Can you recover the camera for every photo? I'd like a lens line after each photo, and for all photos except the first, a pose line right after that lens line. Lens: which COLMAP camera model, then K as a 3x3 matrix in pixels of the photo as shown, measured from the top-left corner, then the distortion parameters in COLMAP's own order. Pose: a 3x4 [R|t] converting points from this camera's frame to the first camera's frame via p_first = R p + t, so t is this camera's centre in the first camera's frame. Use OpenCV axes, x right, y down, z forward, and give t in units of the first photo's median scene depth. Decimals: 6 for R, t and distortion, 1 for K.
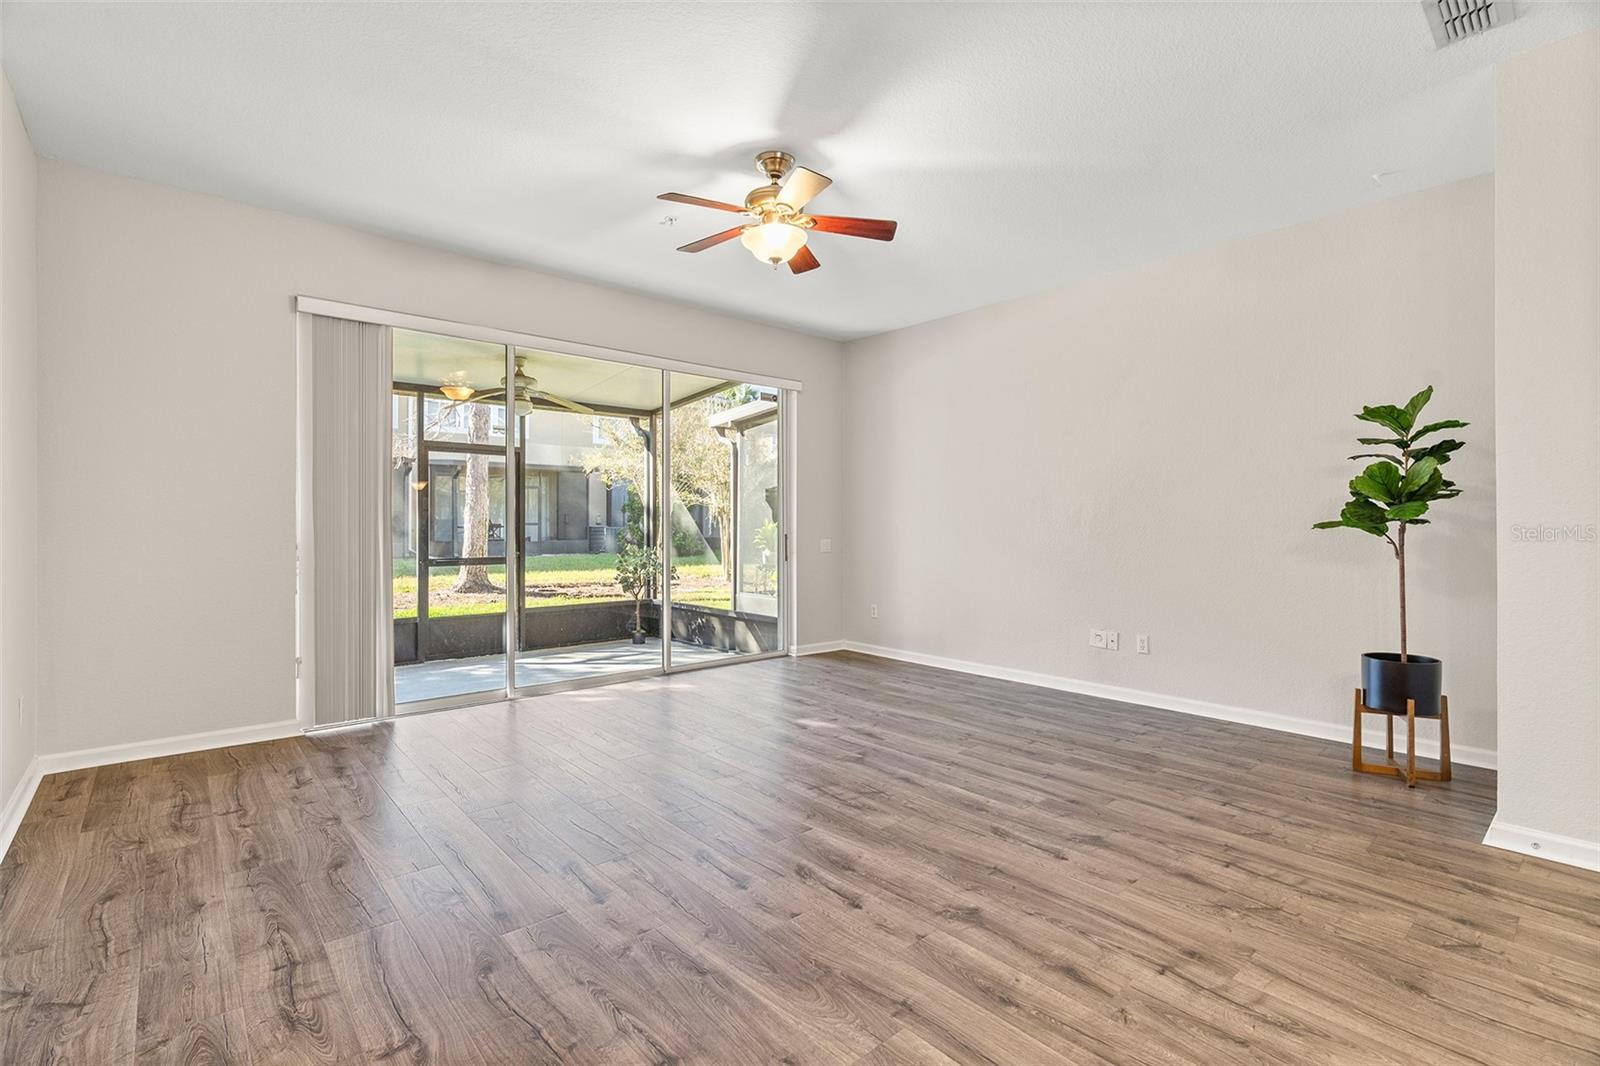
lens RADIAL K [[719.7, 0, 800.9], [0, 719.7, 520.9], [0, 0, 1]] dist [-0.005755, 0.001582]
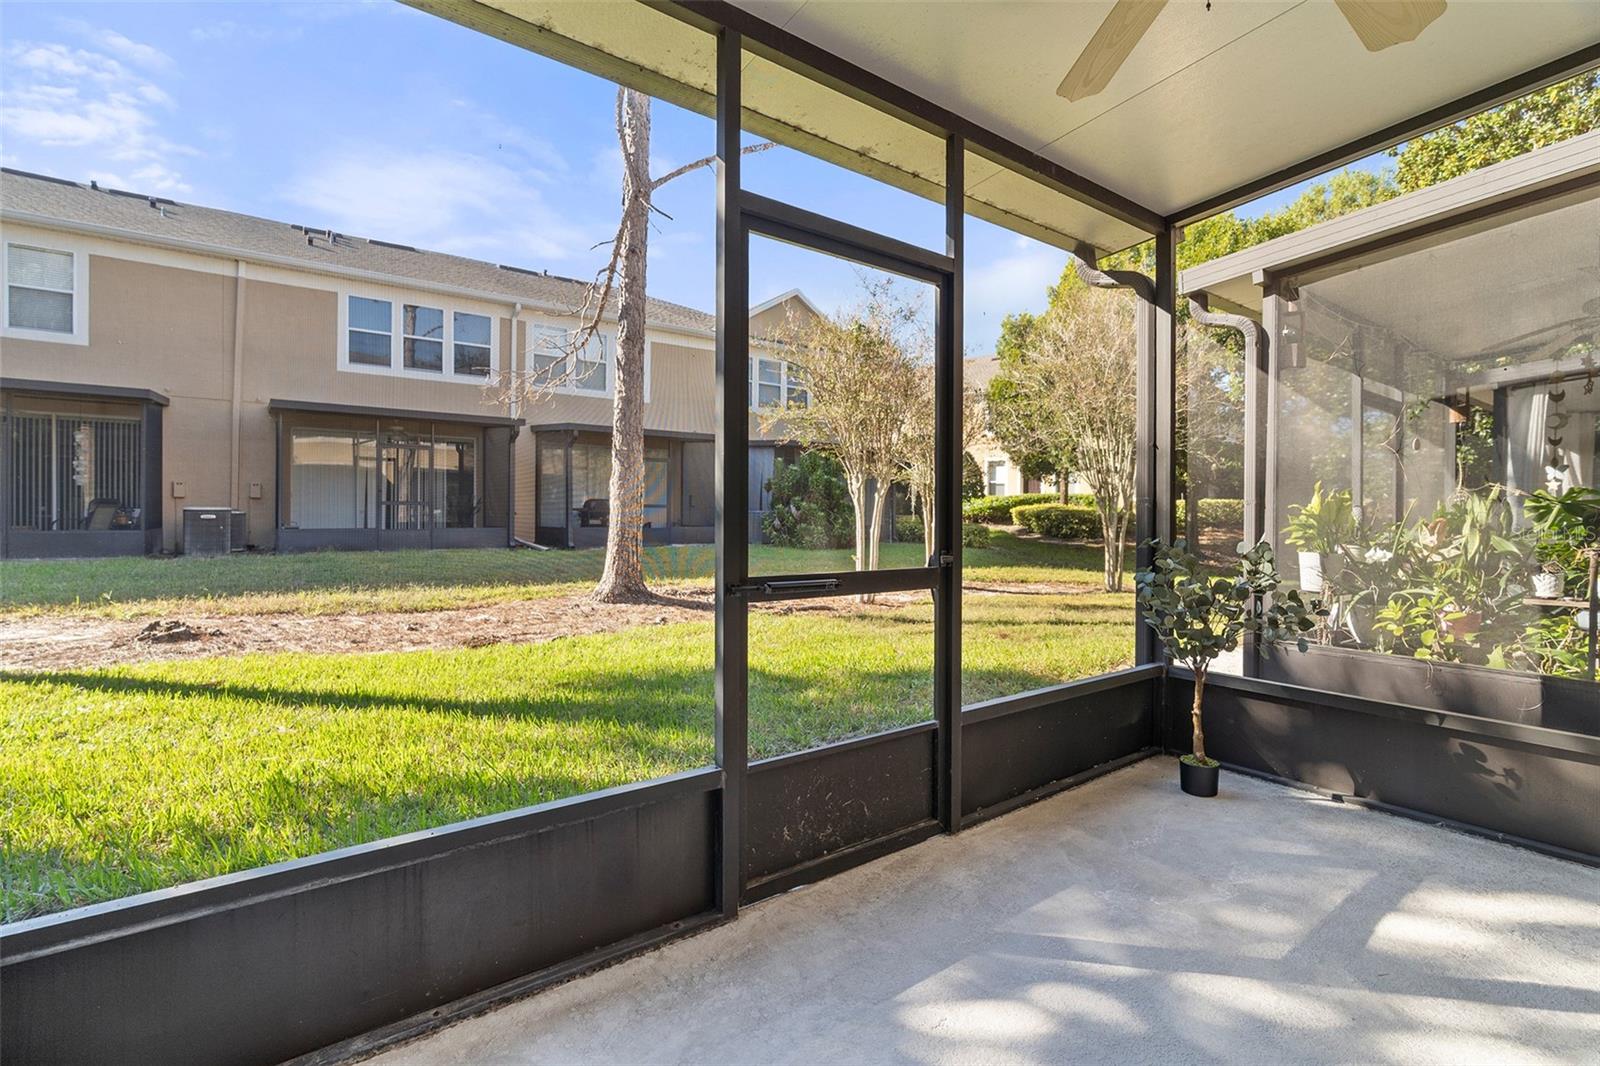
lens RADIAL K [[719.7, 0, 799.0], [0, 719.7, 521.0], [0, 0, 1]] dist [-0.005755, 0.001582]
pose [[0.995910, 0.009623, -0.089833, -0.234194], [-0.008267, 0.999846, 0.015452, 0.011558], [0.089967, -0.014646, 0.995837, 0.346688]]
